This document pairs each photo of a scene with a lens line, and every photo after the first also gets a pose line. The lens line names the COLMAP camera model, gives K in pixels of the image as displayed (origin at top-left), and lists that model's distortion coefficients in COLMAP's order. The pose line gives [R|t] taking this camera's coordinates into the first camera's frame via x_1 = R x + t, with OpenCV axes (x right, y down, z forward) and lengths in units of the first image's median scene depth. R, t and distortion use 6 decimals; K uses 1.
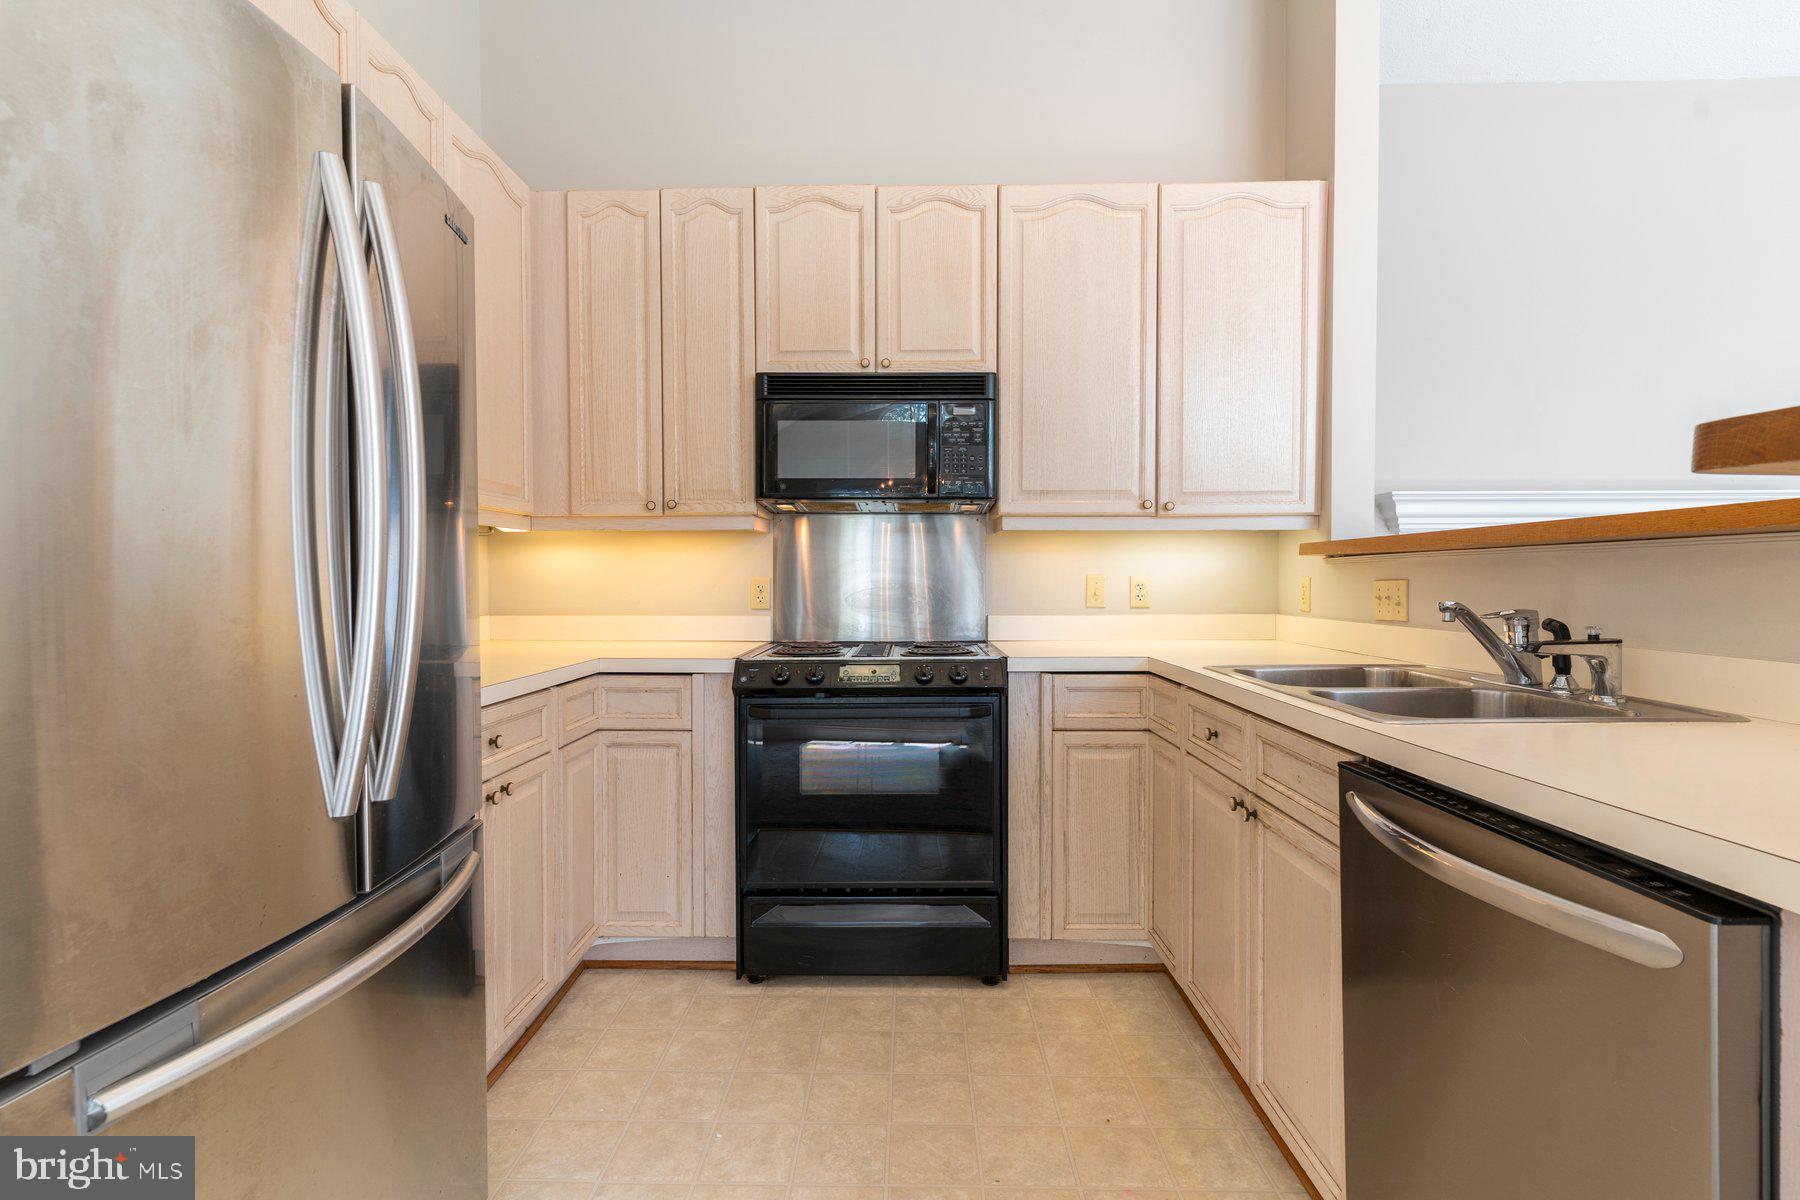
lens RADIAL K [[849.5, 0, 895.5], [0, 849.5, 597.1], [0, 0, 1]] dist [0.001065, 0.000282]
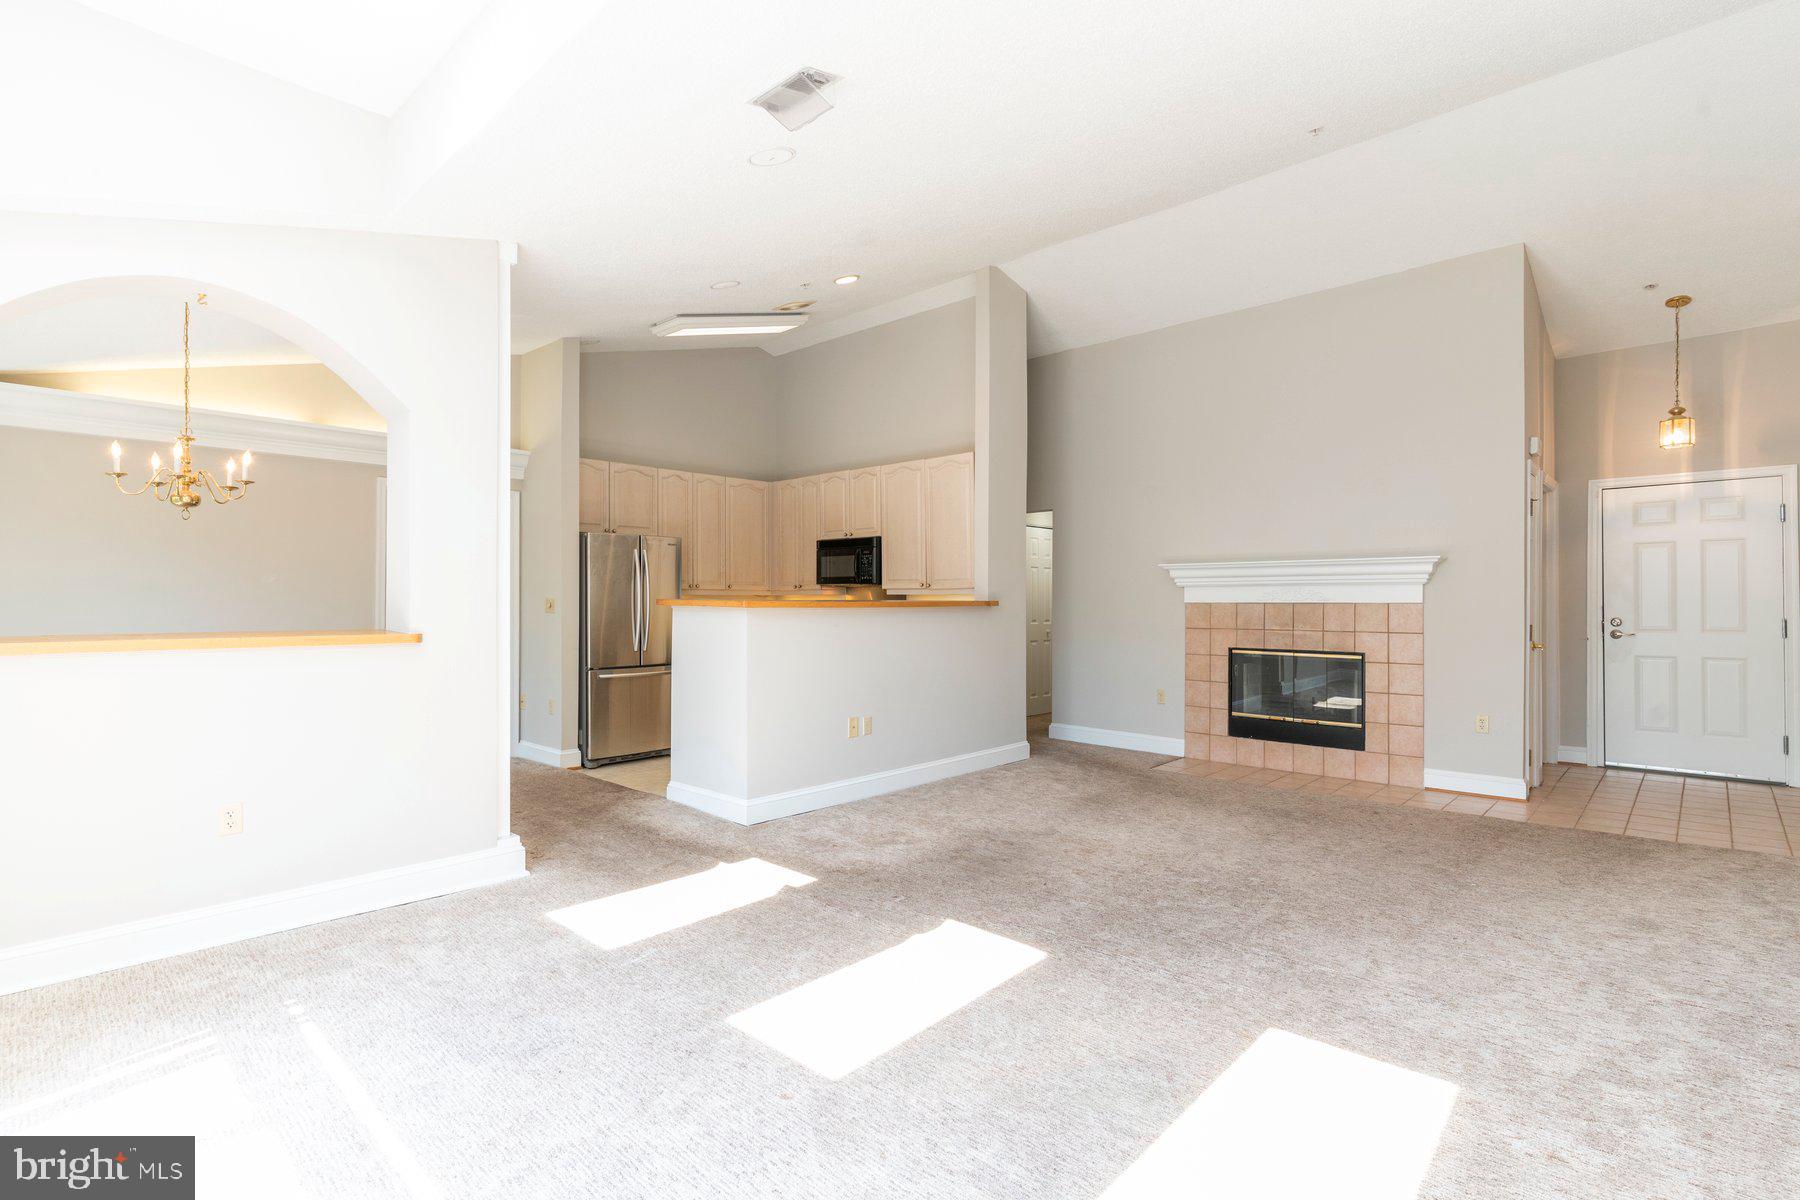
lens RADIAL K [[858.7, 0, 897.6], [0, 858.7, 596.6], [0, 0, 1]] dist [0.002258, 0.000006]
pose [[0.733706, -0.004101, -0.679455, 2.044046], [-0.010854, 0.999783, -0.017756, -0.027769], [0.679380, 0.020402, 0.733503, -0.956781]]
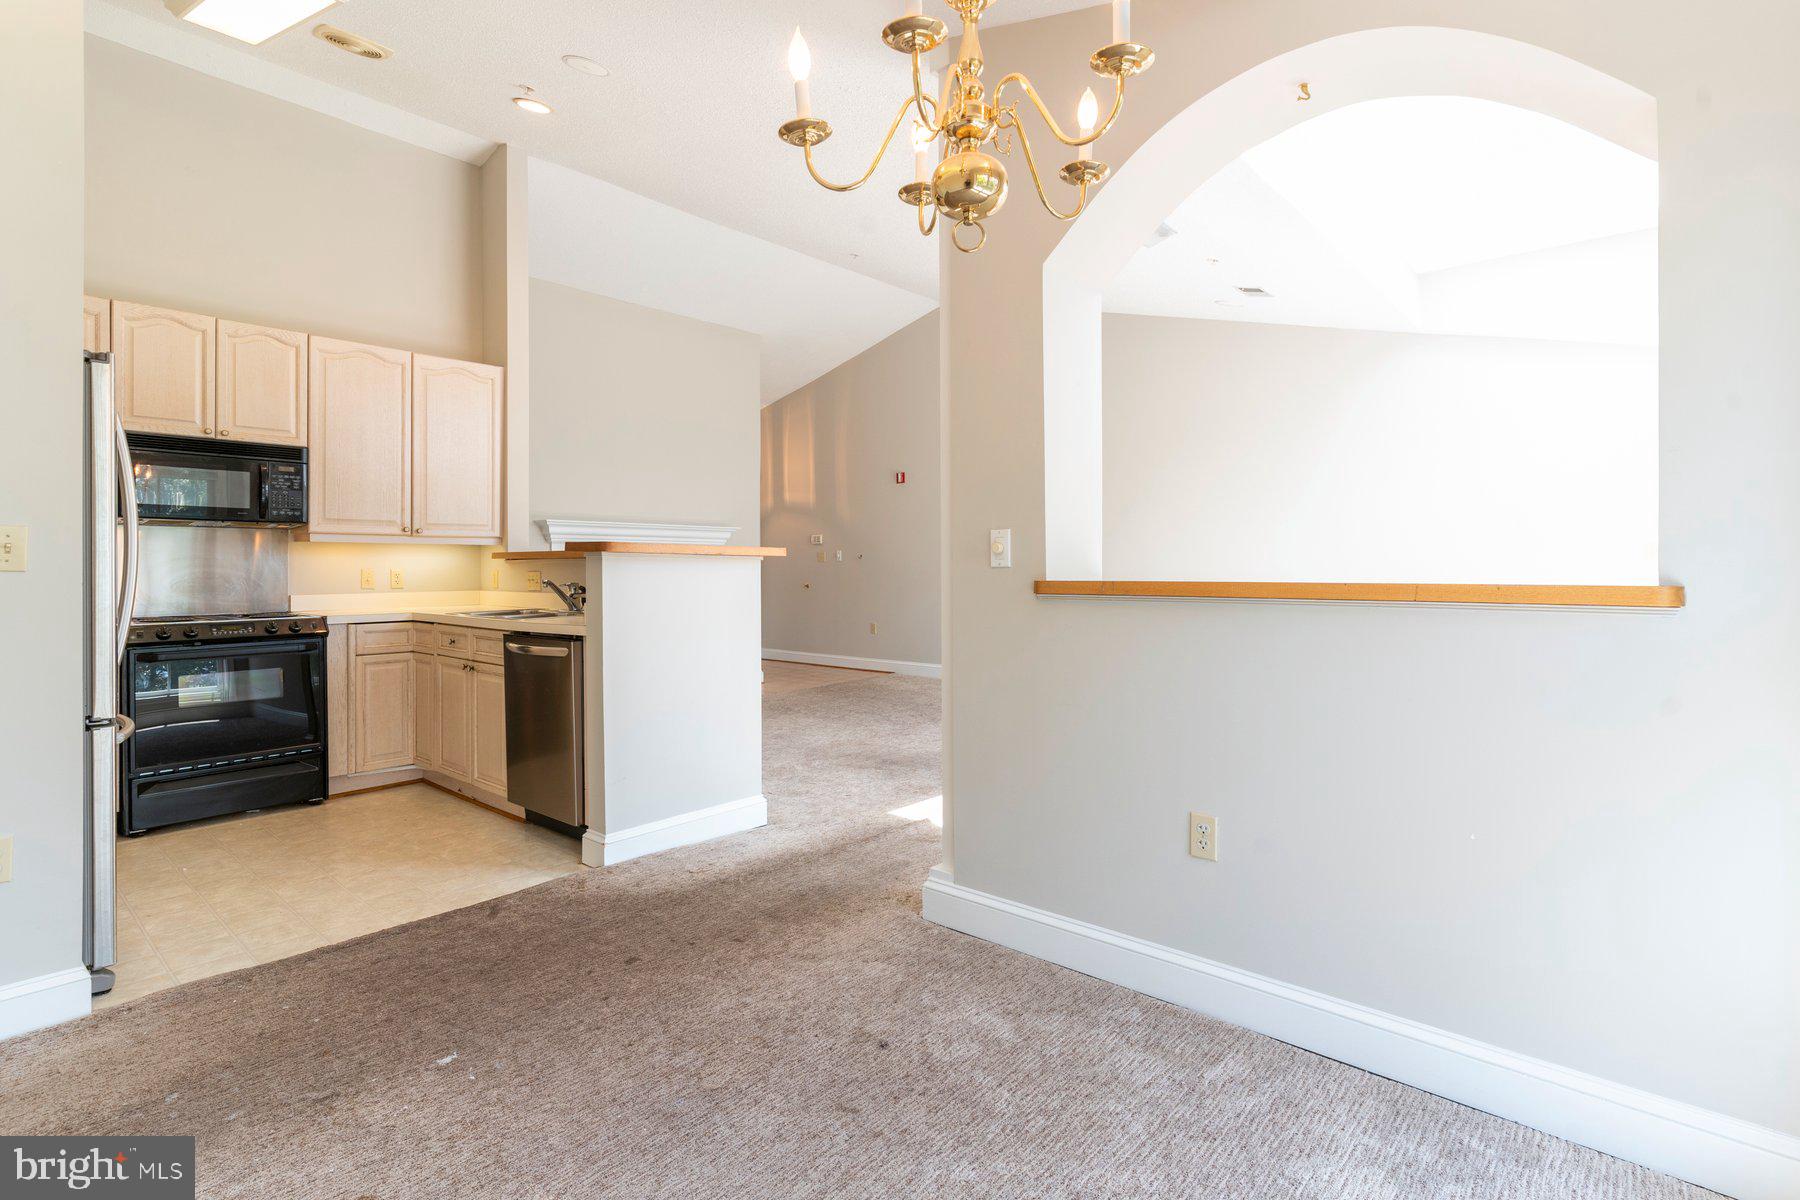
lens RADIAL K [[845.6, 0, 880.7], [0, 845.6, 565.6], [0, 0, 1]] dist [0.000791, 0.000000]
pose [[0.646327, 0.001617, 0.763059, -0.425845], [0.017498, 0.999703, -0.016940, 0.014486], [-0.762860, 0.024301, 0.646107, -0.928561]]
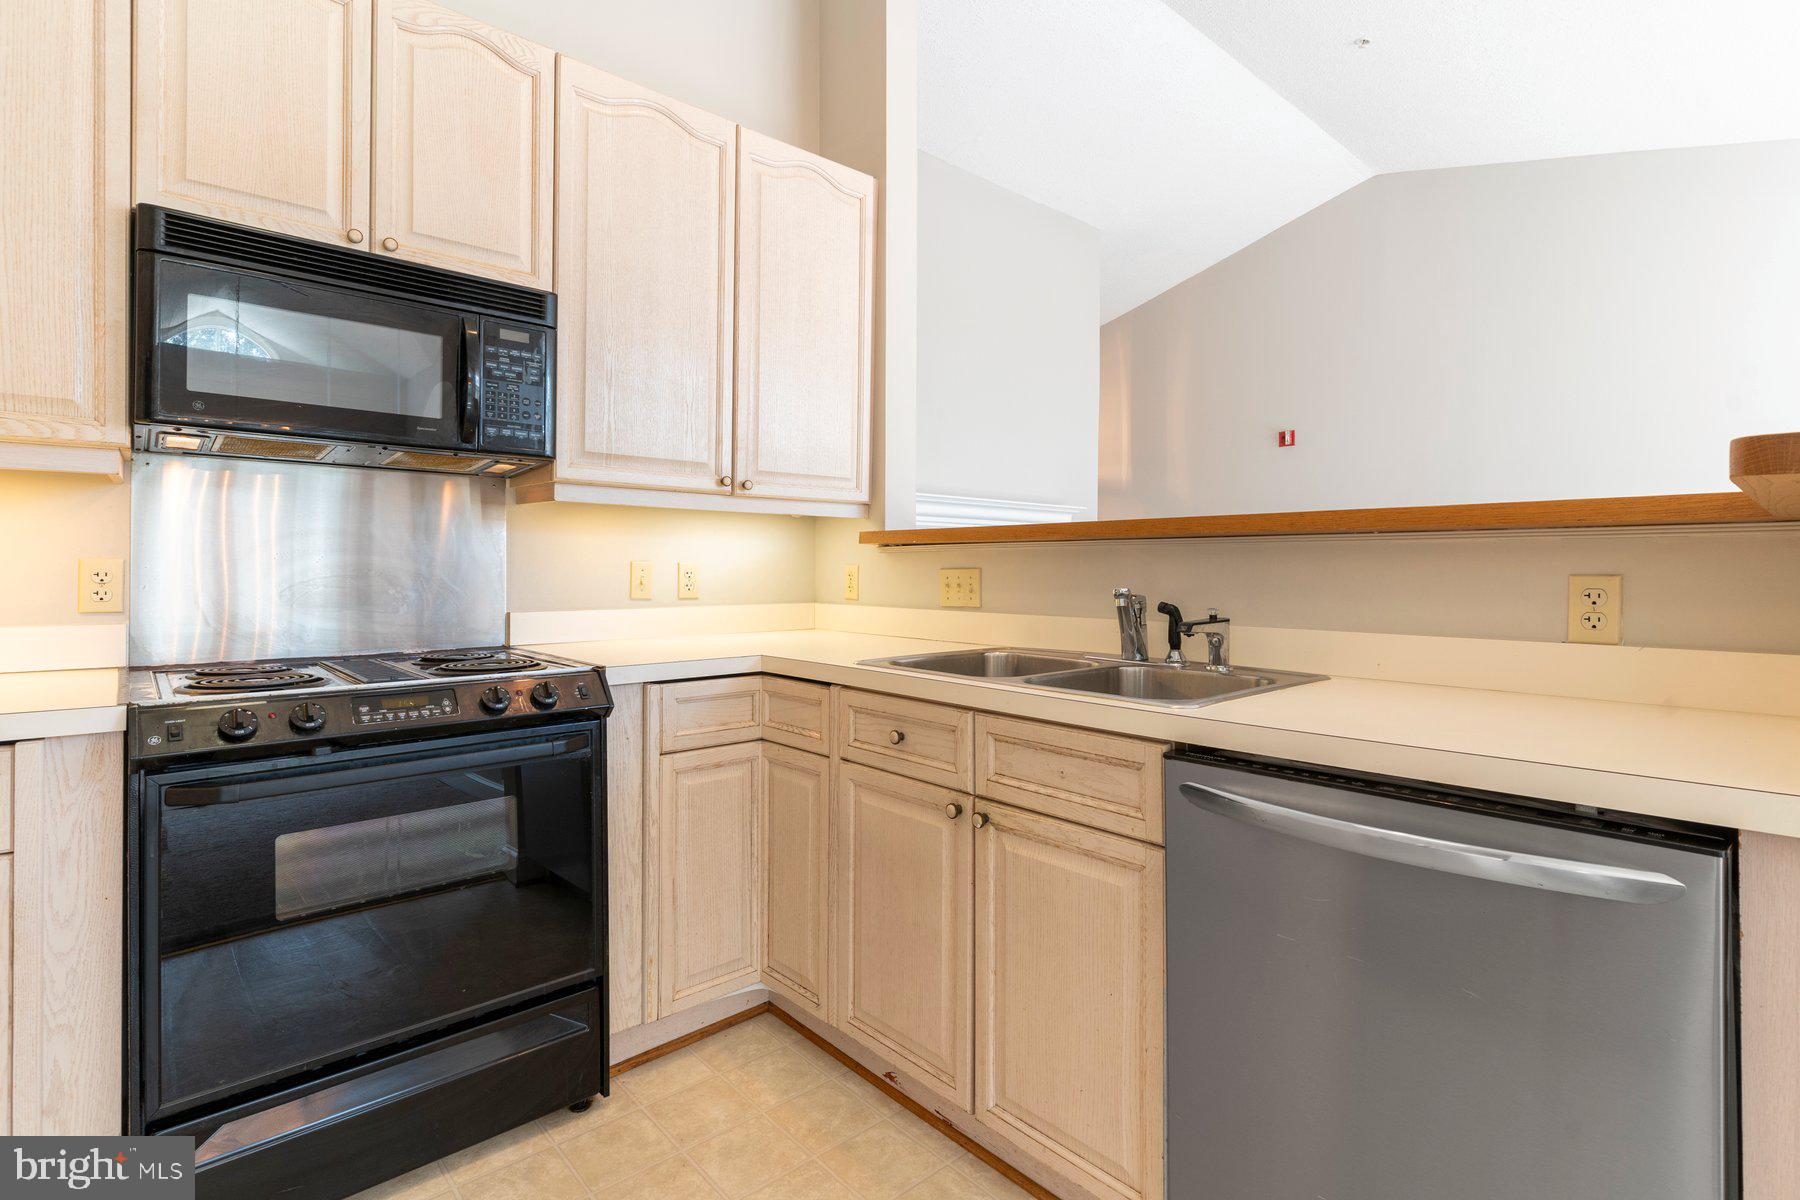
lens RADIAL K [[864.9, 0, 895.6], [0, 864.9, 571.2], [0, 0, 1]] dist [0.001257, 0.000489]
pose [[0.736403, 0.003639, 0.676533, -0.184790], [0.007510, 0.999880, -0.013553, -0.002434], [-0.676501, 0.015061, 0.736288, 0.229078]]
